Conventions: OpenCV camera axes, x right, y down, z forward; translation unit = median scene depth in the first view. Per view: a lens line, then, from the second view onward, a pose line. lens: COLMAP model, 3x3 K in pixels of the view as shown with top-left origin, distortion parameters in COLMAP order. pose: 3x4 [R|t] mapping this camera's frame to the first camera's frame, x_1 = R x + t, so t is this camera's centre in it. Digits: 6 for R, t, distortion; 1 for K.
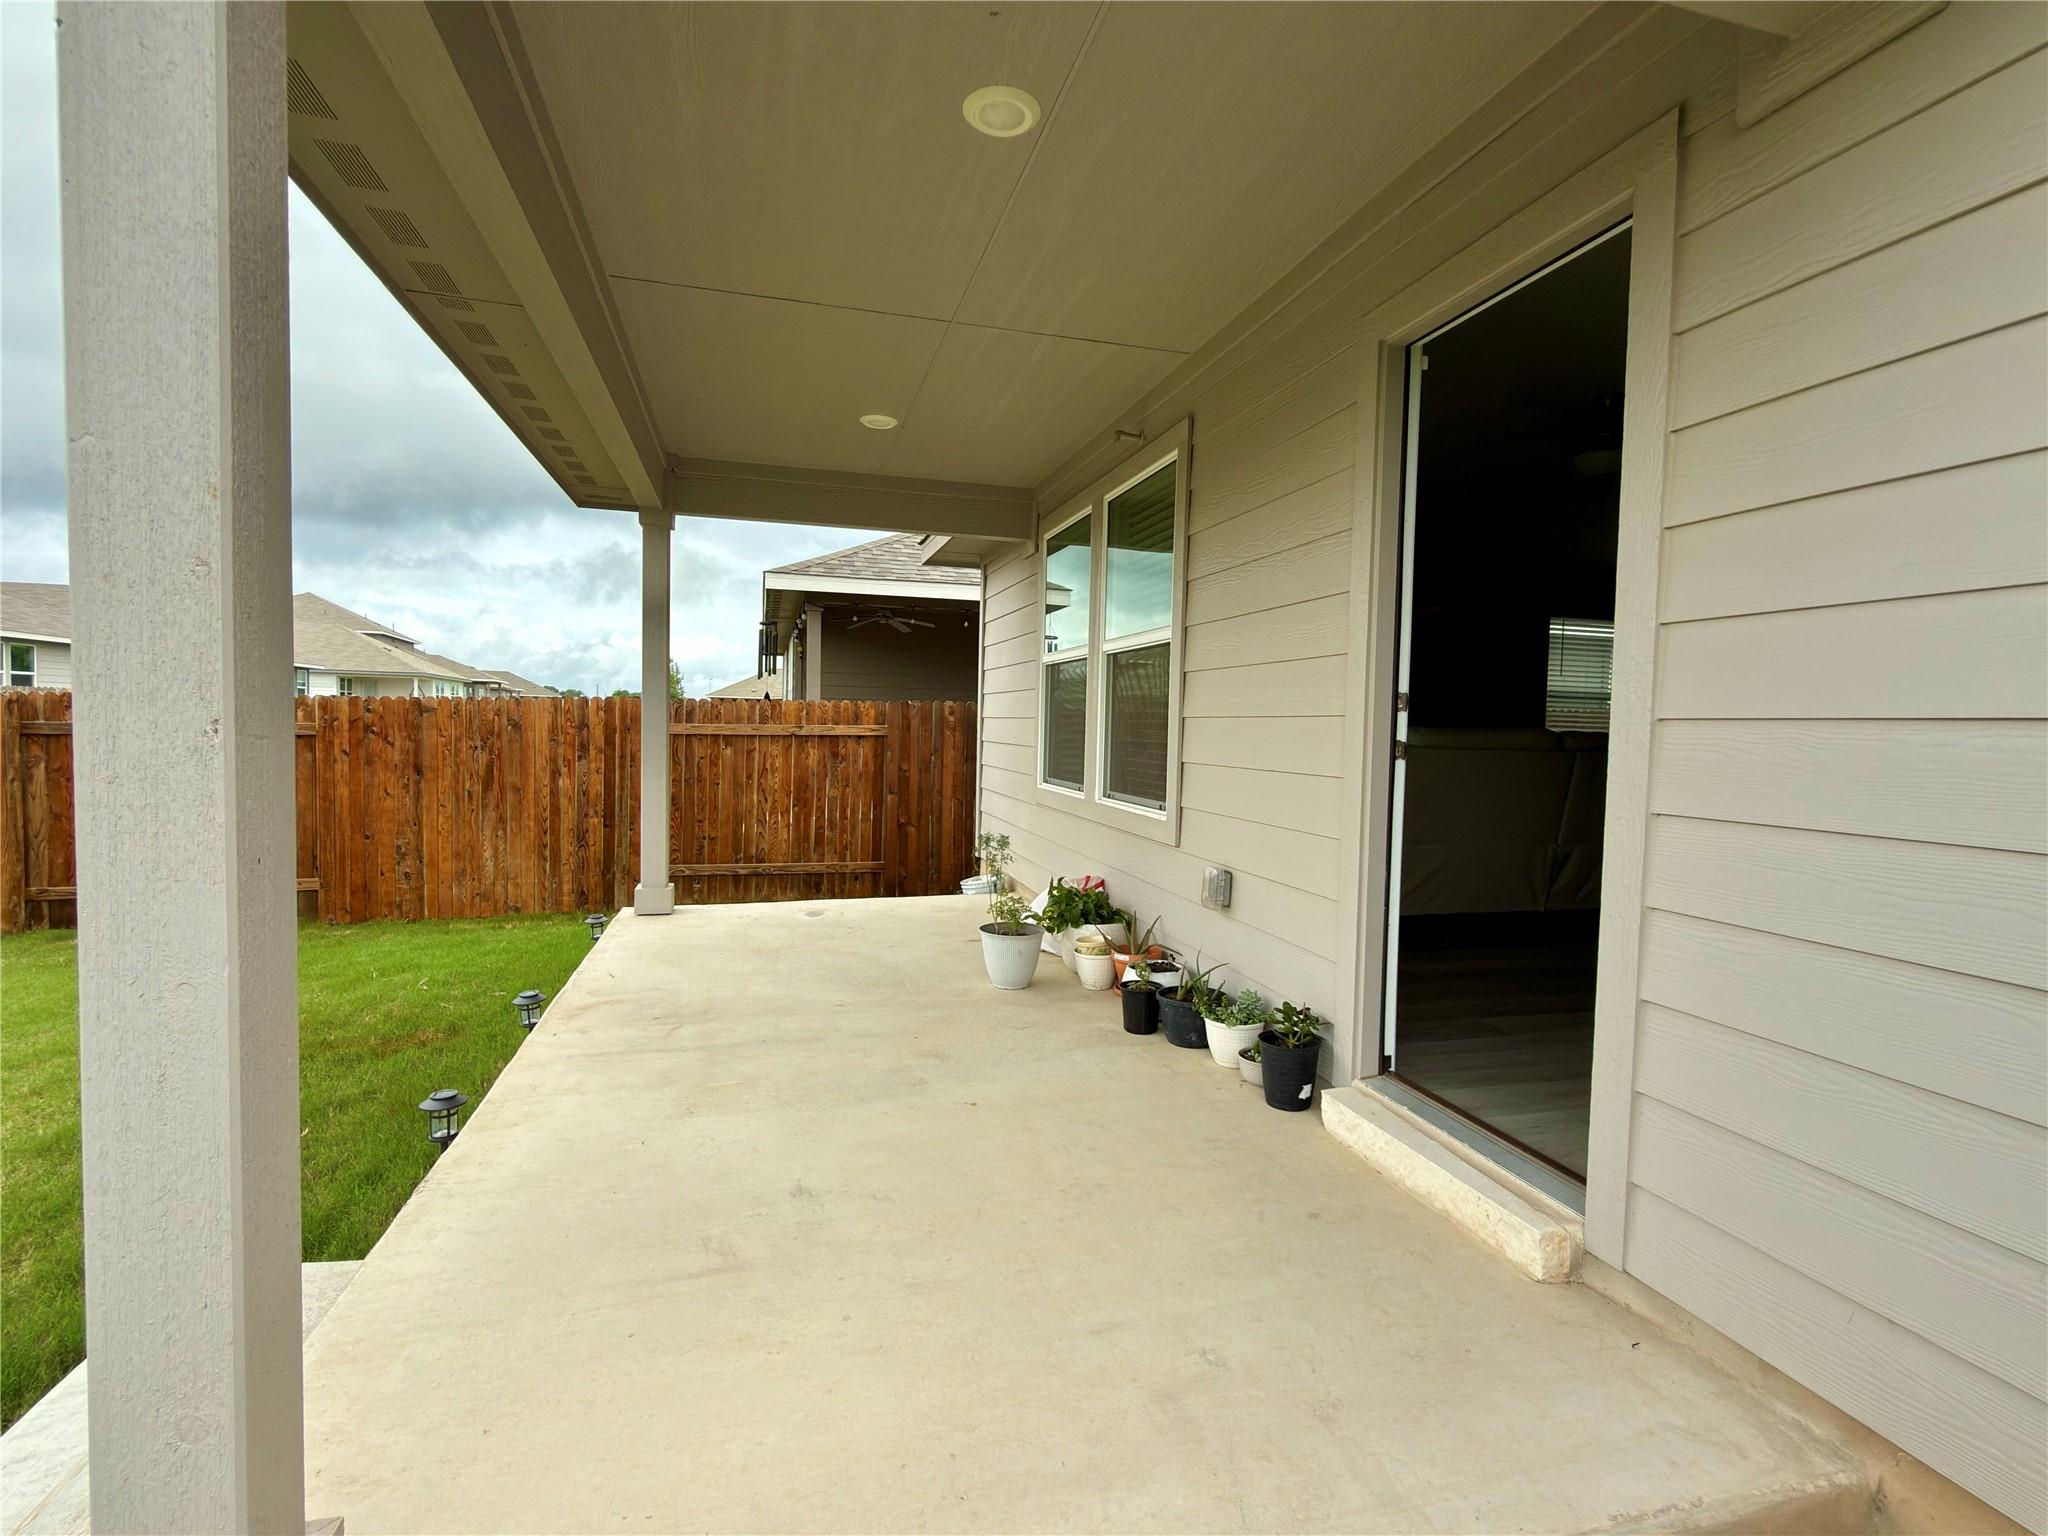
lens RADIAL K [[968.7, 0, 1015.3], [0, 968.7, 768.6], [0, 0, 1]] dist [-0.021307, 0.000264]
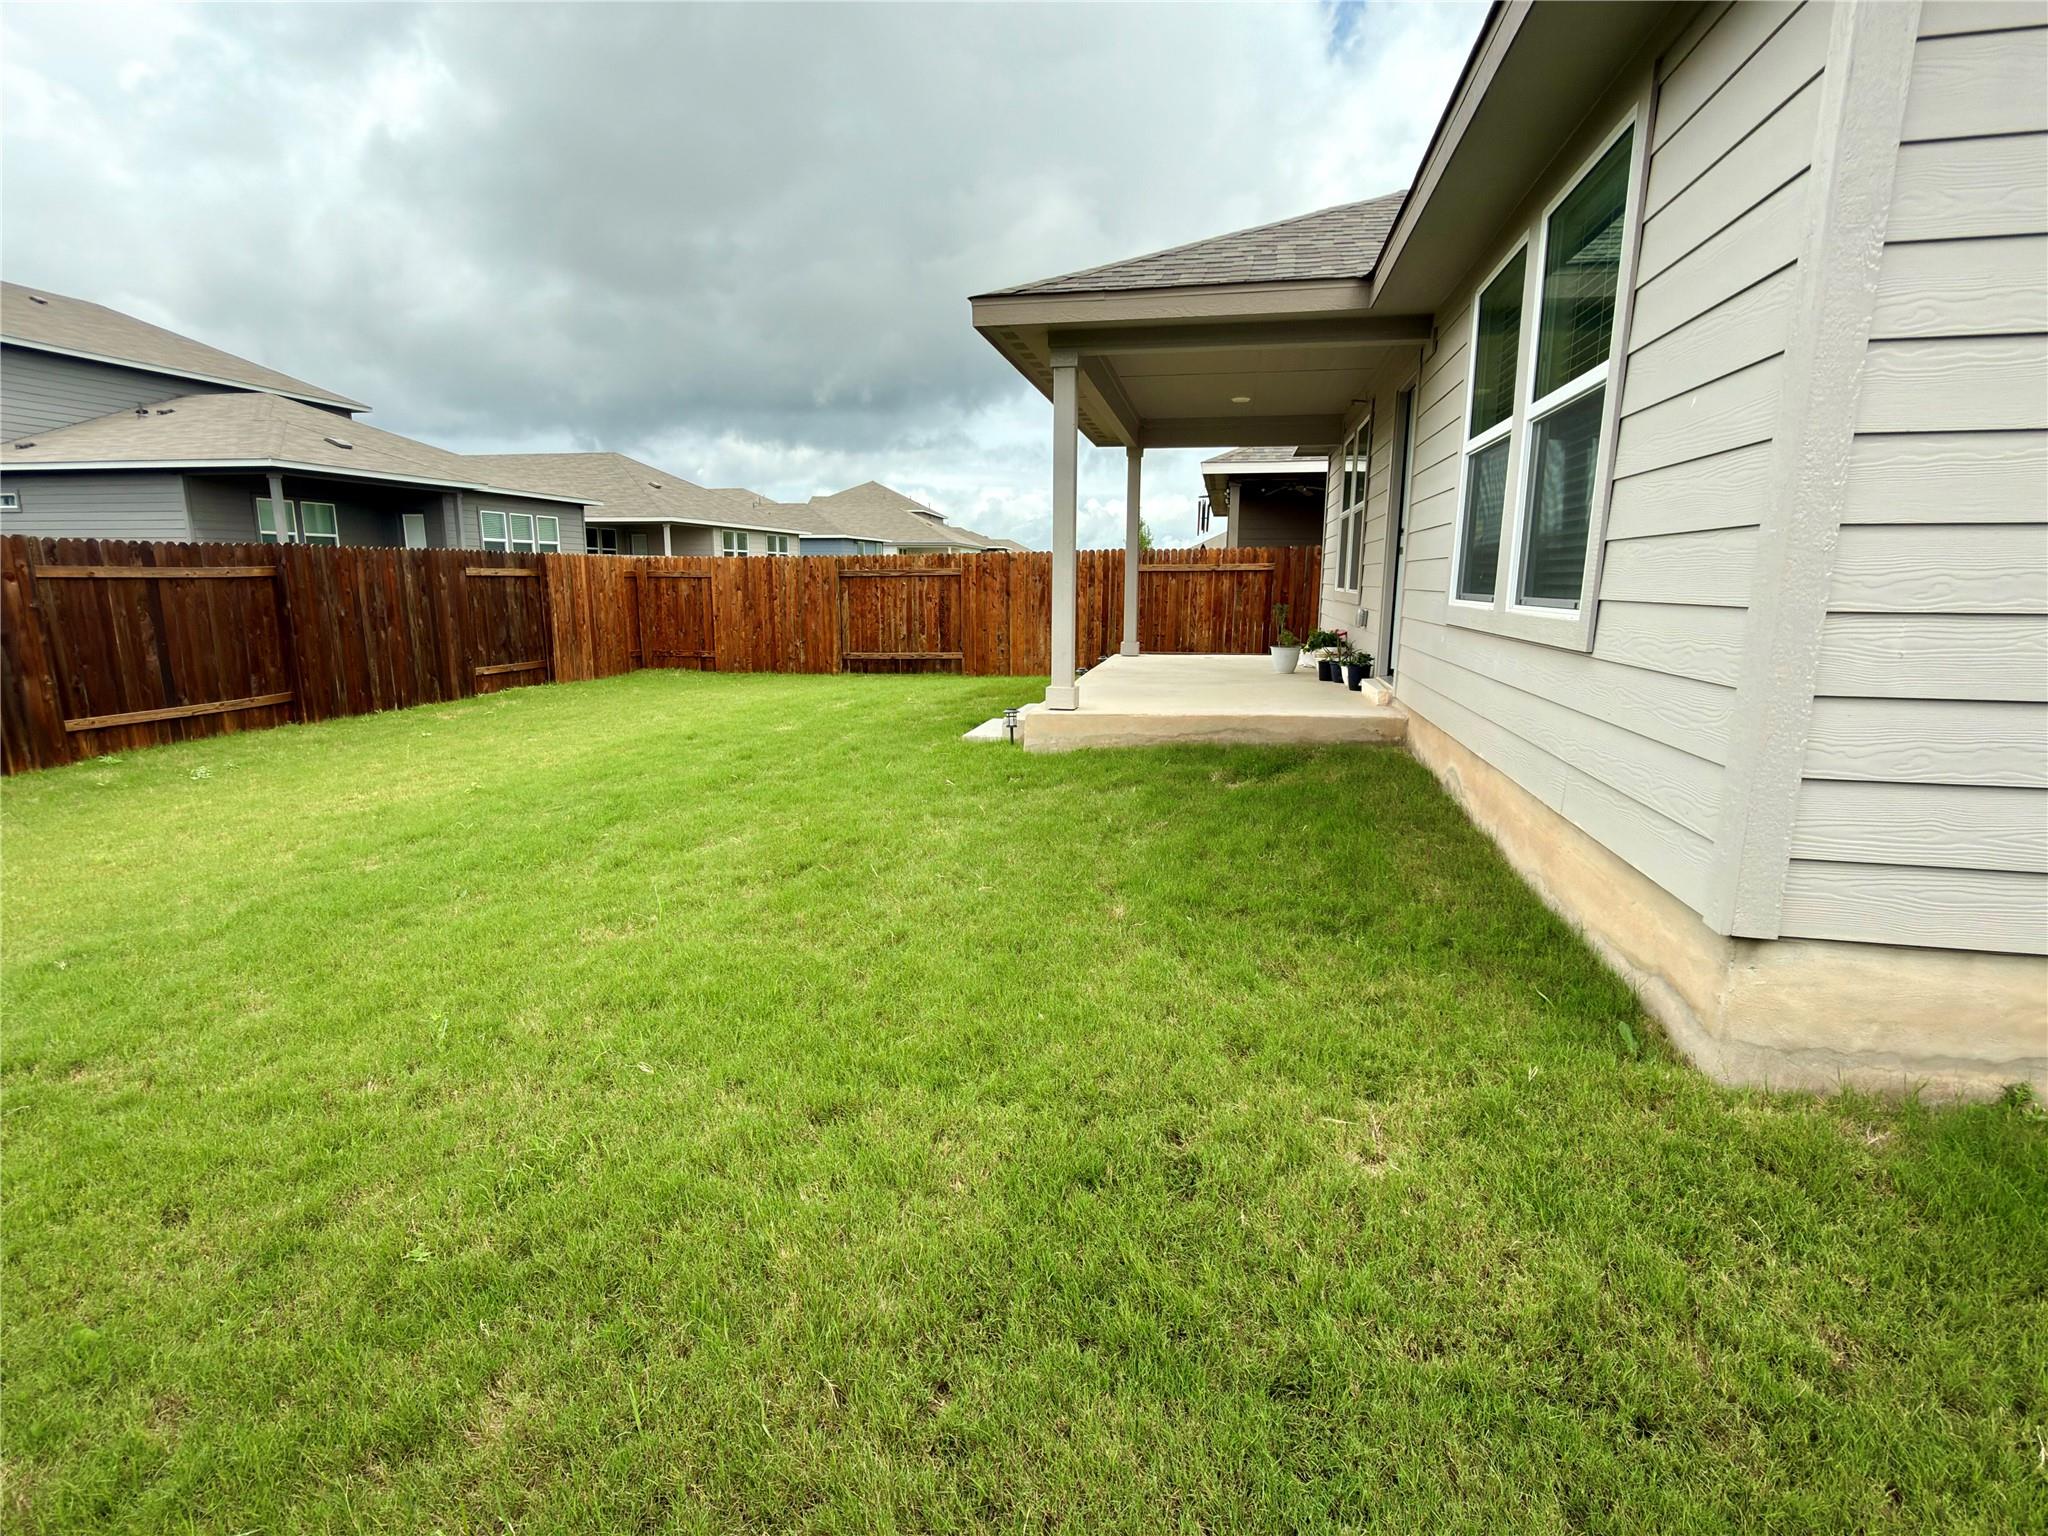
lens RADIAL K [[968.7, 0, 1021.3], [0, 968.7, 768.2], [0, 0, 1]] dist [-0.021307, 0.000264]
pose [[0.895189, 0.063742, -0.441104, 0.208757], [-0.000174, 0.989770, 0.142675, 0.059701], [0.445686, -0.127645, 0.886042, -0.587088]]
